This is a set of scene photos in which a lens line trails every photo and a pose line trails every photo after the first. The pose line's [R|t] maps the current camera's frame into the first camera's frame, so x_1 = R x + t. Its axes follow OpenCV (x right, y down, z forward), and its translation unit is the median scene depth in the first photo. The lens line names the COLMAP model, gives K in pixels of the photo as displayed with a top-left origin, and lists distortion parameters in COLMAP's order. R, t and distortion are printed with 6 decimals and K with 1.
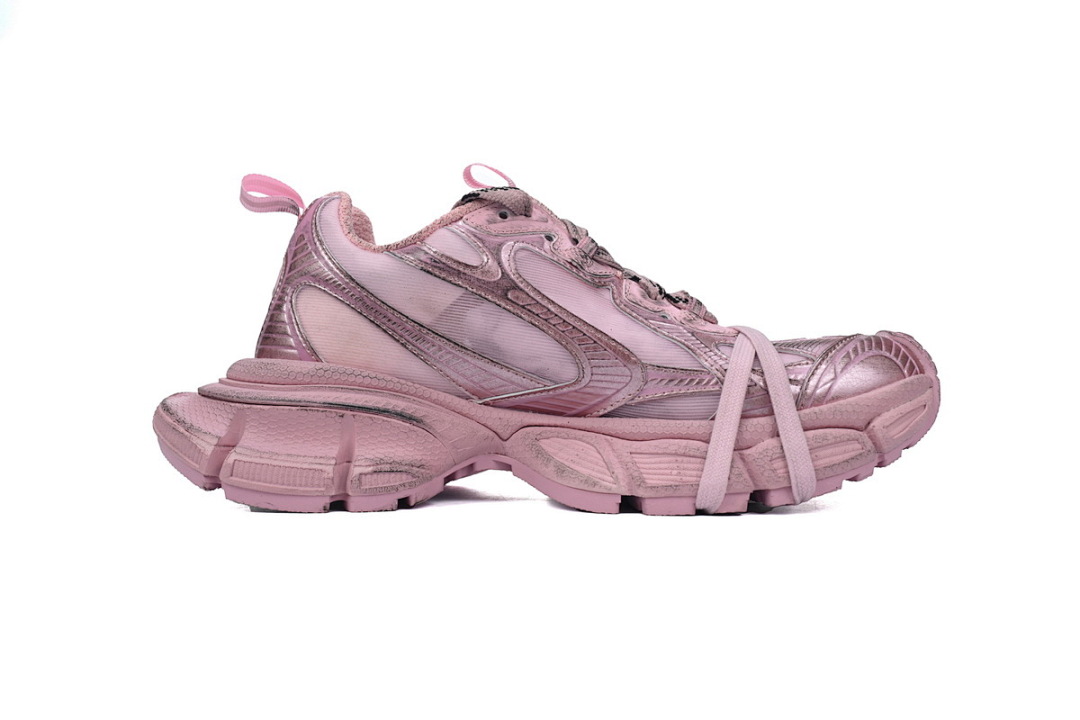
lens RADIAL K [[976.0, 0, 537.6], [0, 976.0, 361.0], [0, 0, 1]] dist [0.115779, 0.004756]
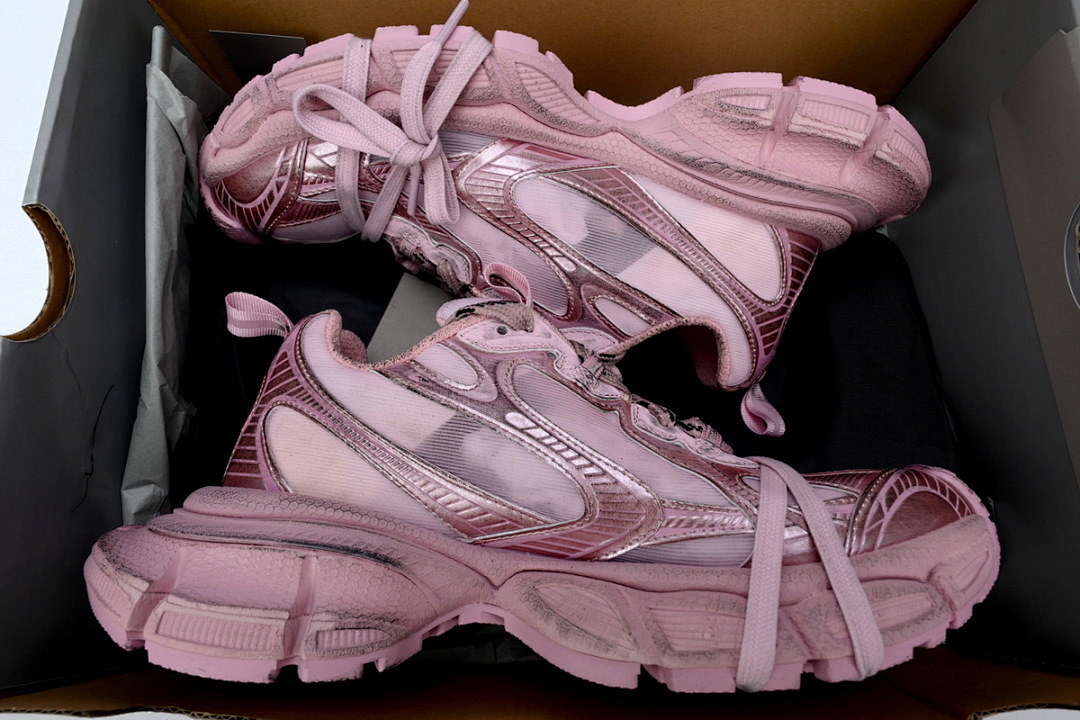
lens RADIAL K [[721.6, 0, 539.0], [0, 721.6, 354.7], [0, 0, 1]] dist [0.005307, 0.002789]
pose [[0.999505, 0.018731, 0.025272, -0.016997], [-0.013172, 0.978779, -0.204494, 0.010656], [-0.028566, 0.204059, 0.978542, 0.354175]]
